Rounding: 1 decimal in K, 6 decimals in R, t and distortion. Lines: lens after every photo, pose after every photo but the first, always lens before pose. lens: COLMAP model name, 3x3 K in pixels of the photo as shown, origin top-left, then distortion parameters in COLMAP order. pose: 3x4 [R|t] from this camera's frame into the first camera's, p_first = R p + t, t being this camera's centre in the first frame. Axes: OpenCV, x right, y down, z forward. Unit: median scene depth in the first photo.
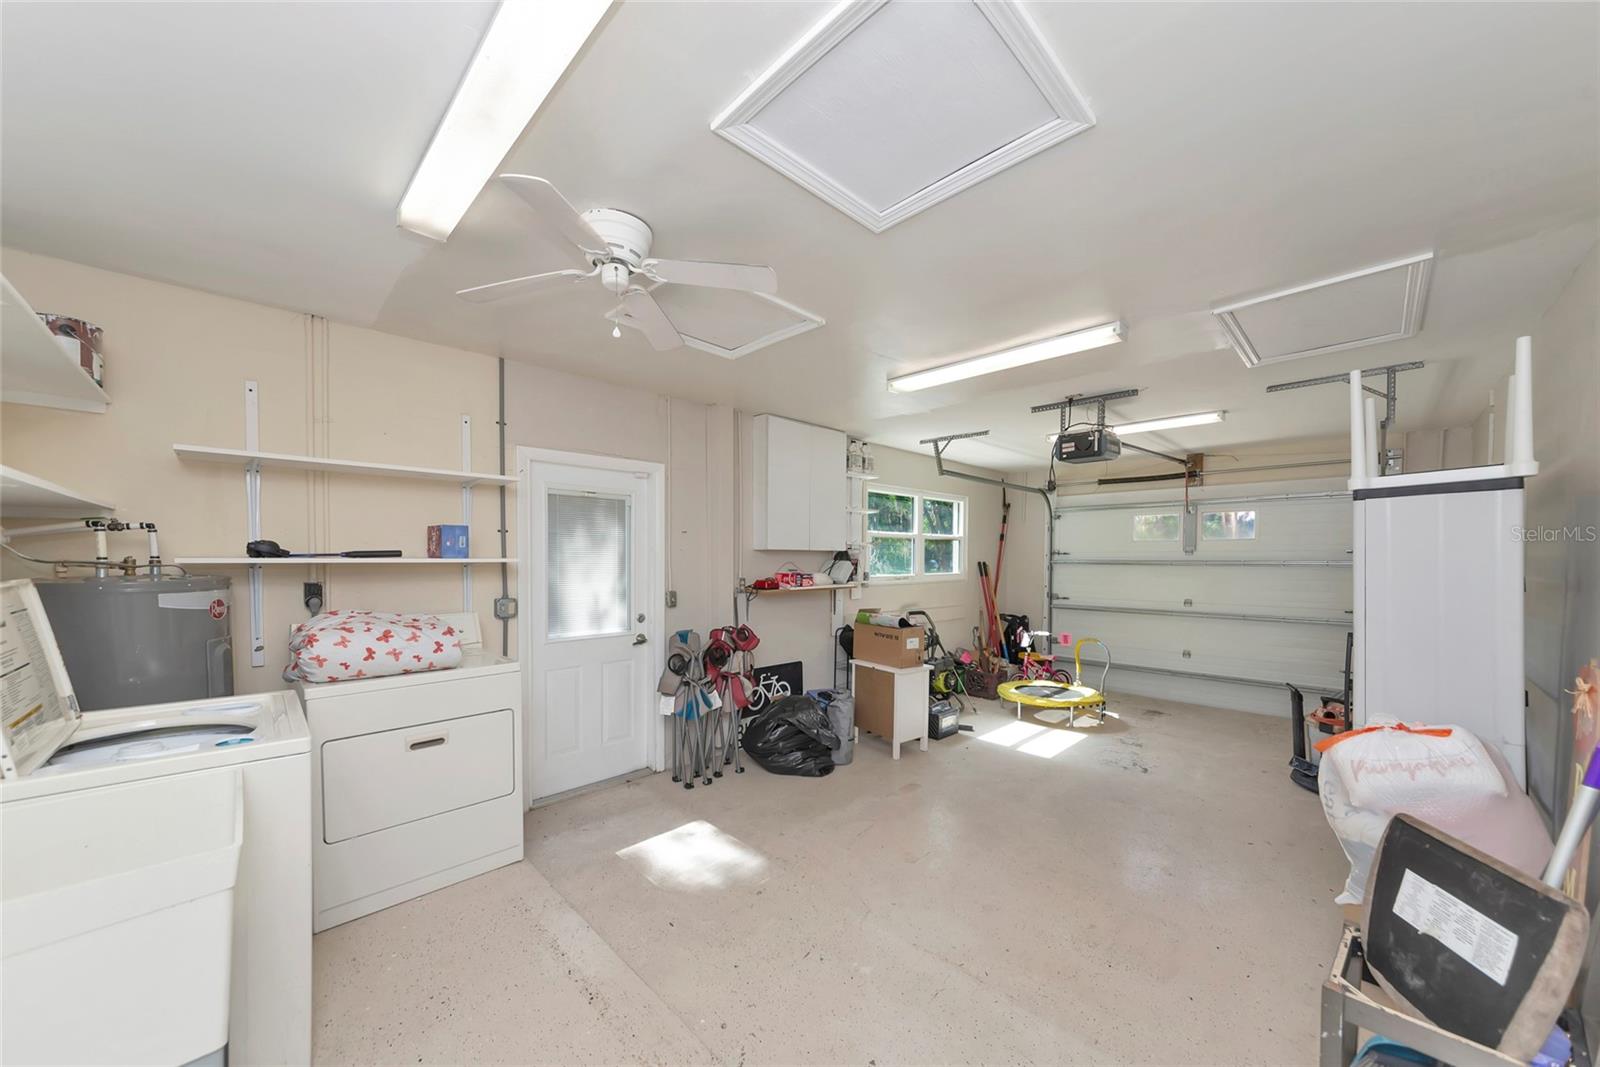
lens RADIAL K [[565.9, 0, 810.1], [0, 565.9, 553.0], [0, 0, 1]] dist [0.000377, 0.000464]
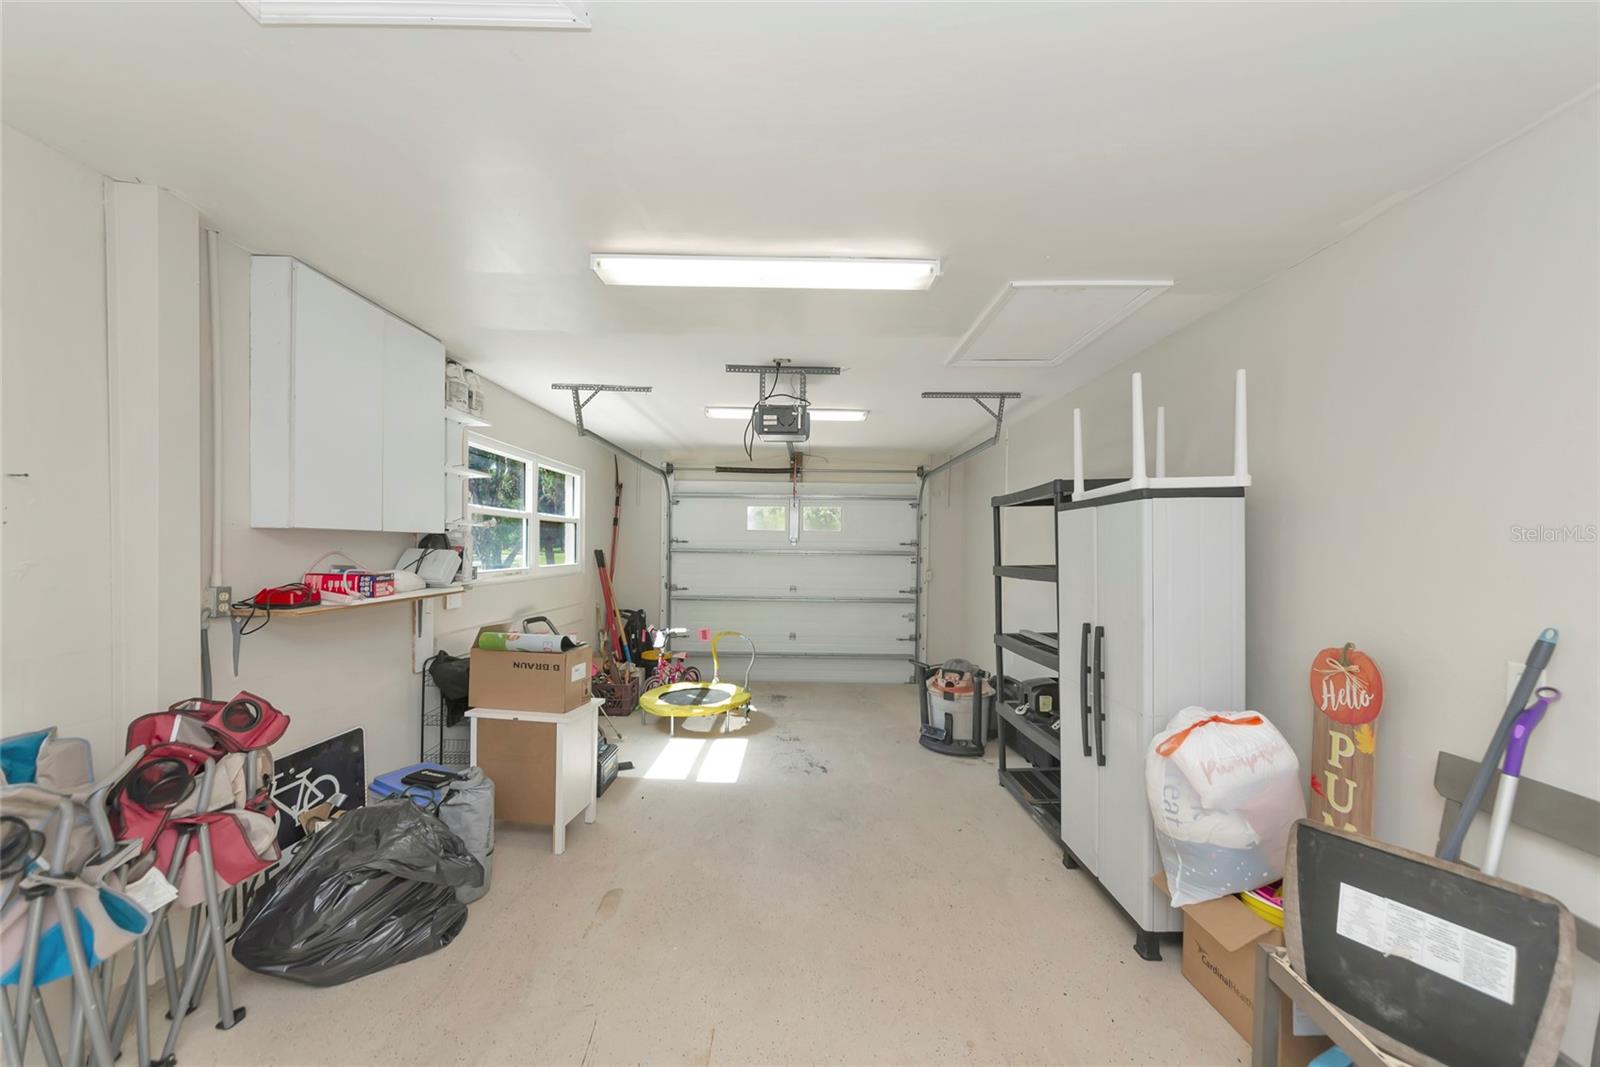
lens RADIAL K [[565.9, 0, 810.1], [0, 565.9, 553.0], [0, 0, 1]] dist [0.000377, 0.000464]
pose [[0.724493, 0.001011, 0.689281, -0.089950], [-0.018058, 0.999684, 0.017515, -0.000598], [-0.689046, -0.025136, 0.724282, 0.324522]]
